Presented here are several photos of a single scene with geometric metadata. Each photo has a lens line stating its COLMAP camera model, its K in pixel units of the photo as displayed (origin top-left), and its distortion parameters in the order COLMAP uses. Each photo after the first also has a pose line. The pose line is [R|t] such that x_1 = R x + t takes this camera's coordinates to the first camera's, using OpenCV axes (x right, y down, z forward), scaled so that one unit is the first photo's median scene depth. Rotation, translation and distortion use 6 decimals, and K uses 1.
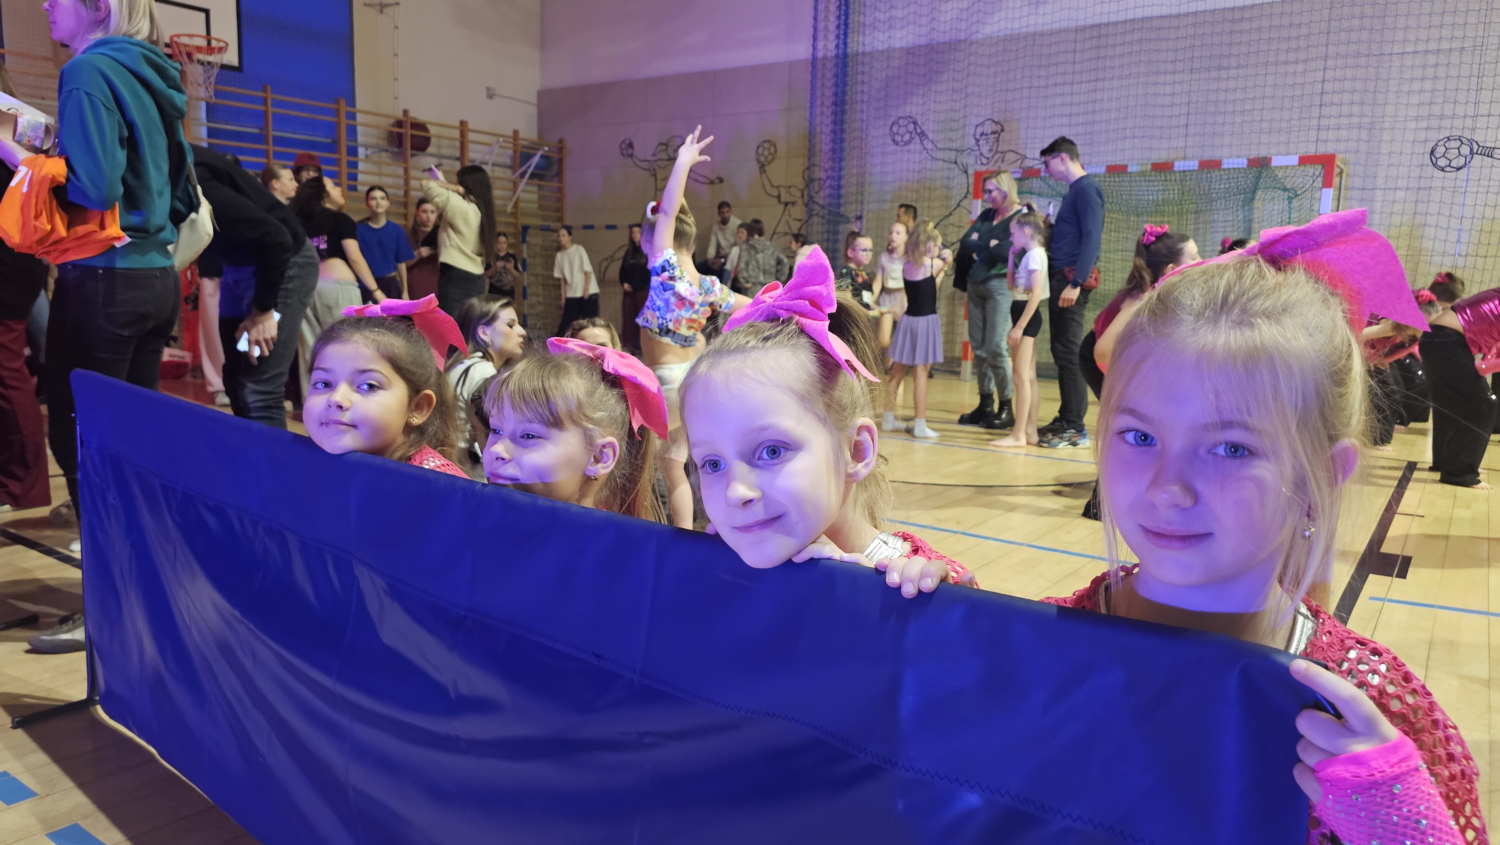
lens RADIAL K [[1064.8, 0, 750.0], [0, 1064.8, 422.5], [0, 0, 1]] dist [0.055264, -0.049935]
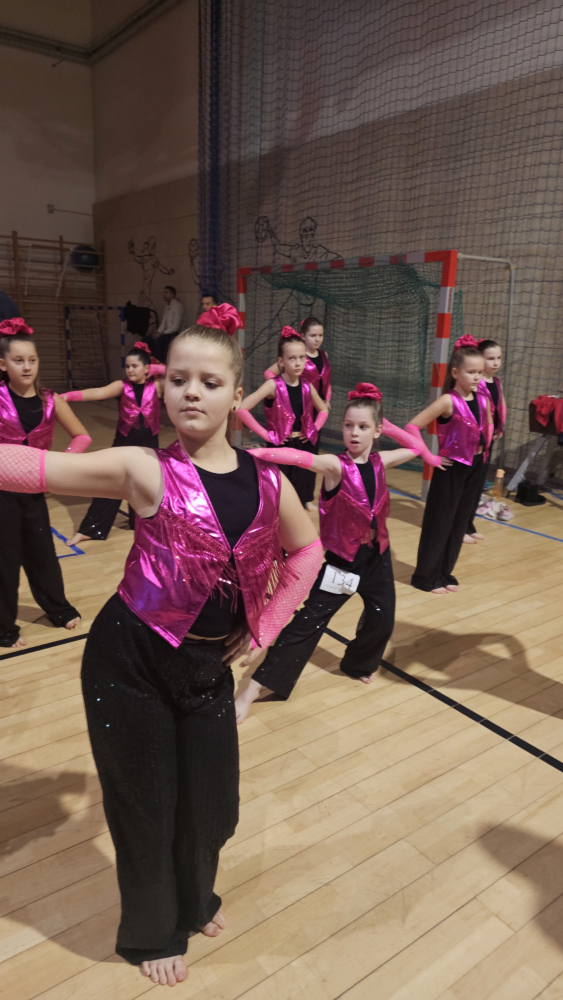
lens RADIAL K [[668.6, 0, 283.7], [0, 668.6, 520.9], [0, 0, 1]] dist [0.053819, -0.043624]
pose [[0.937950, 0.102012, -0.331425, 0.467721], [-0.048937, 0.985125, 0.164724, -0.074657], [0.343299, -0.138284, 0.928991, 0.256009]]
